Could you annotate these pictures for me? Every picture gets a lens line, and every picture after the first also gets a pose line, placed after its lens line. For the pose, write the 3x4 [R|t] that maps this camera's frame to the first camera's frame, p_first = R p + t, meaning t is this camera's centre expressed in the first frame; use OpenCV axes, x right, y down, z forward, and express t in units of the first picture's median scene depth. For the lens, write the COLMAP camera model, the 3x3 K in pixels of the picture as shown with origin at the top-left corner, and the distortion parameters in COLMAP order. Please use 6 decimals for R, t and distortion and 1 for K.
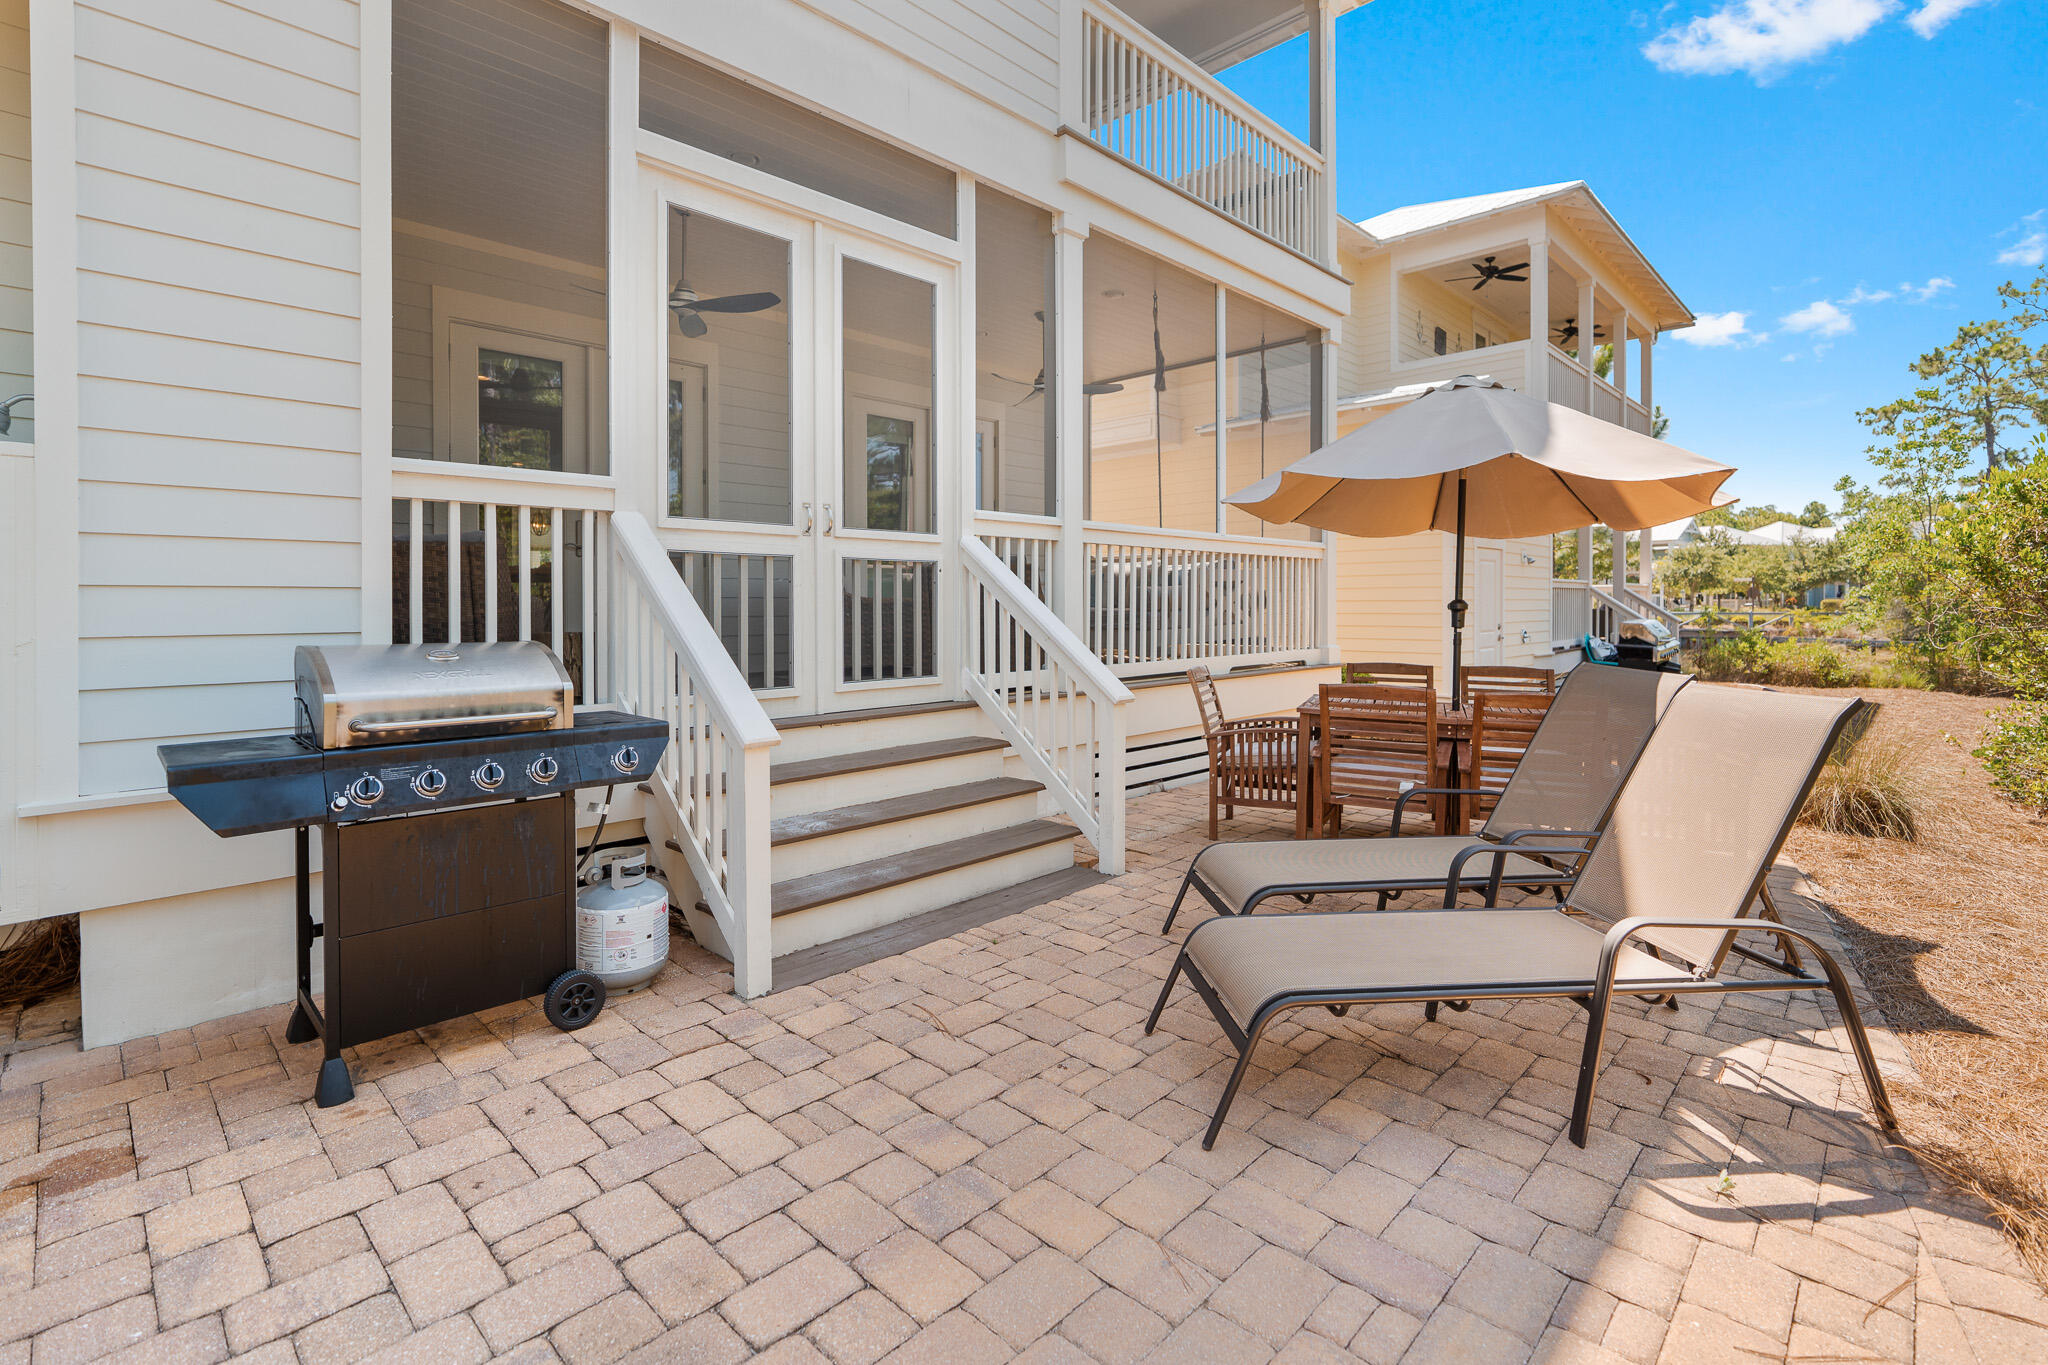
lens RADIAL K [[939.3, 0, 1027.6], [0, 939.3, 600.9], [0, 0, 1]] dist [-0.000146, 0.000001]
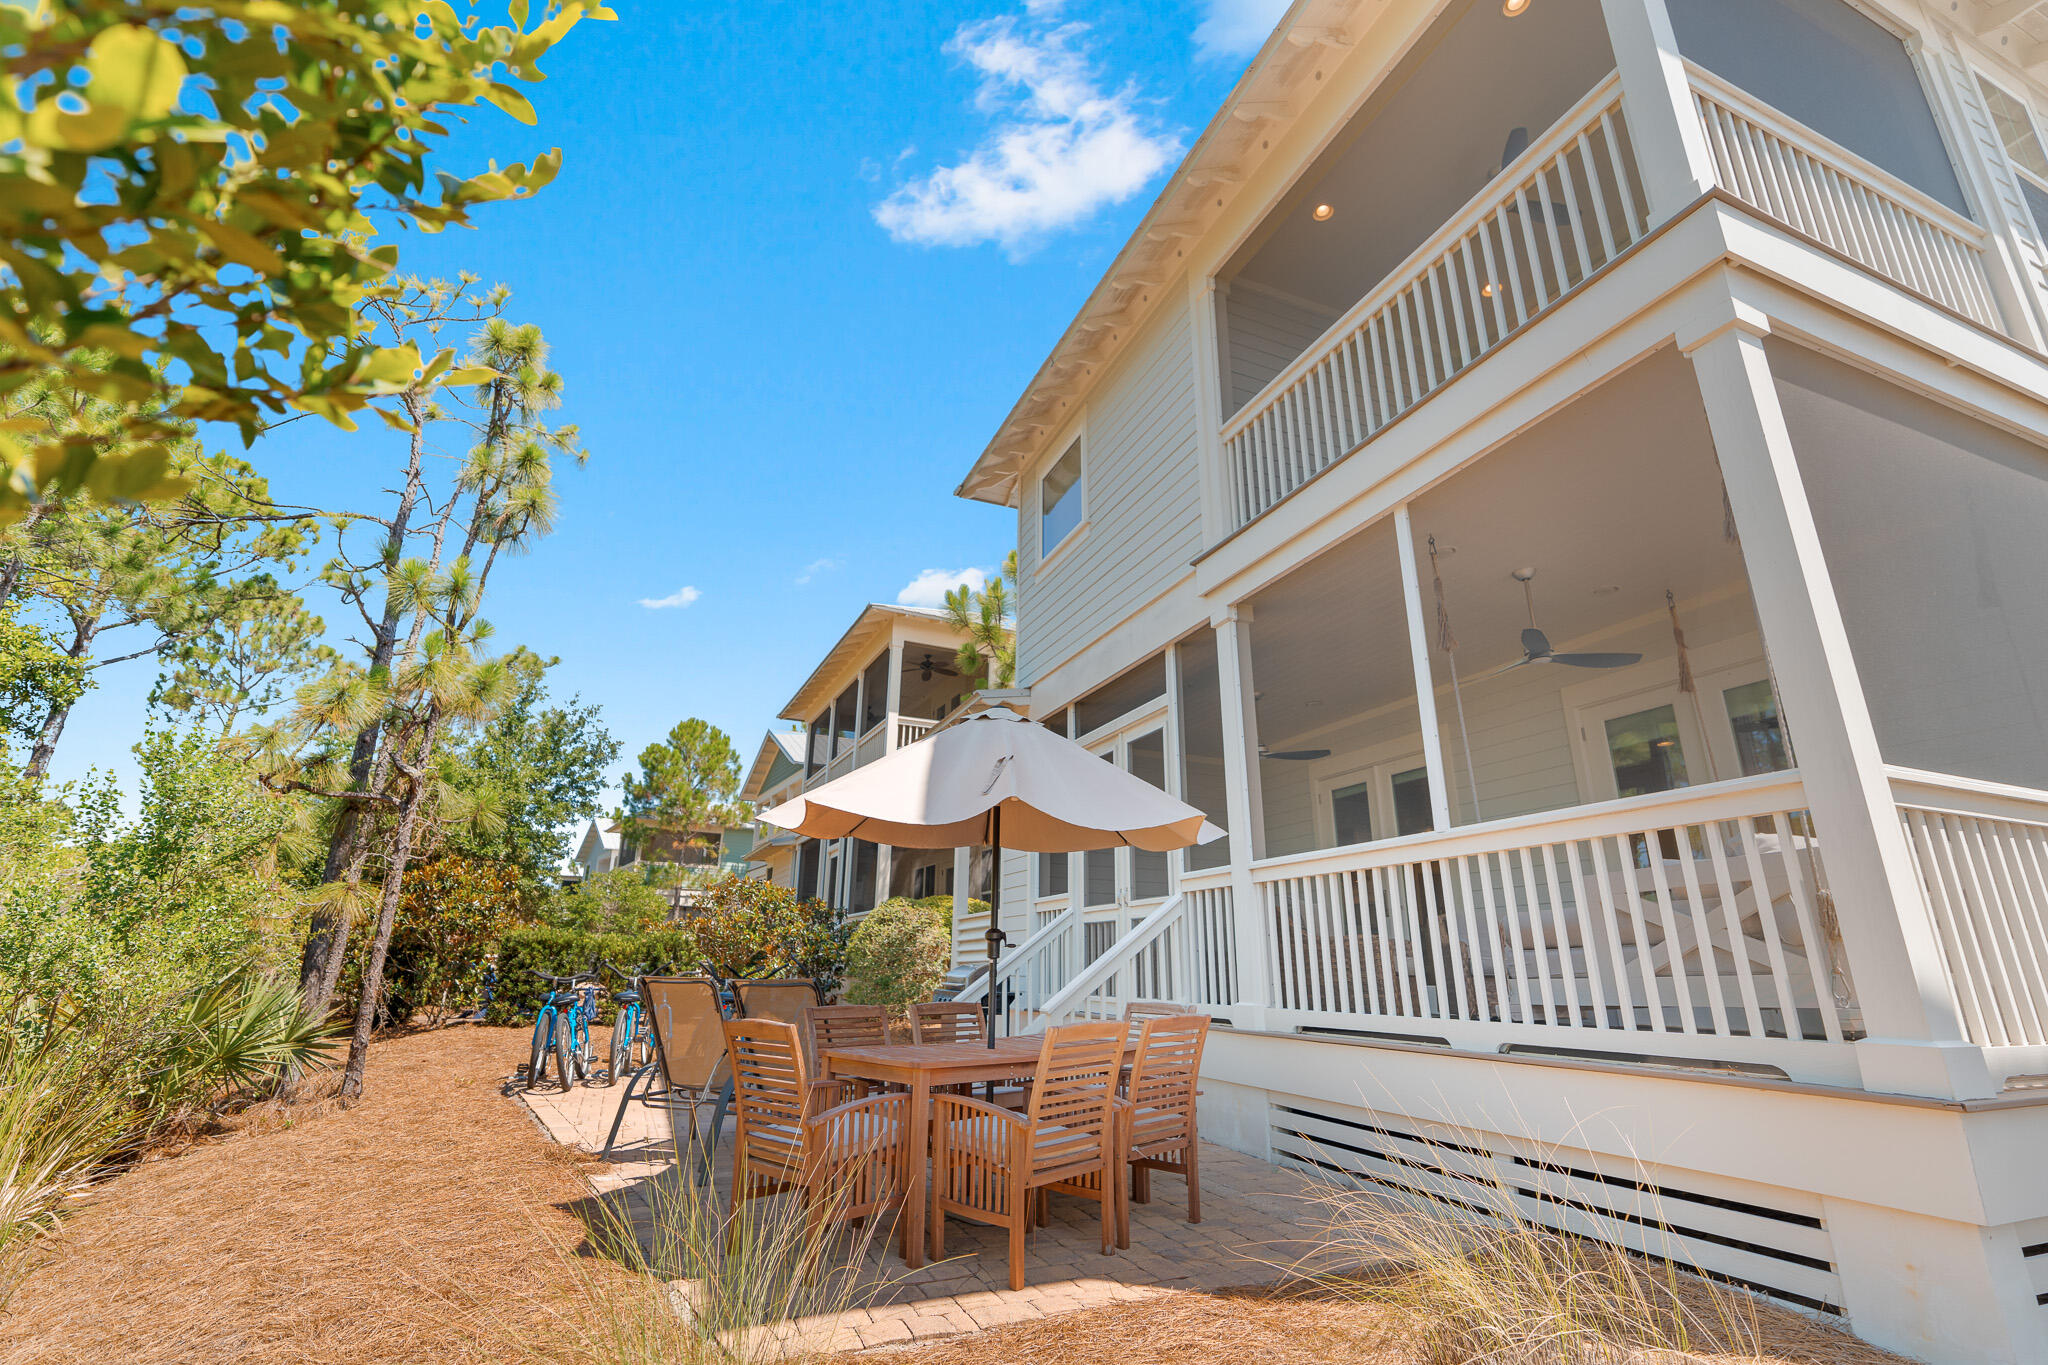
lens RADIAL K [[948.1, 0, 1032.8], [0, 948.1, 649.7], [0, 0, 1]] dist [-0.000531, -0.000080]
pose [[-0.392181, -0.295214, -0.871230, 1.331832], [-0.002945, 0.947503, -0.319734, 0.037734], [0.919883, -0.122828, -0.372462, 1.356550]]
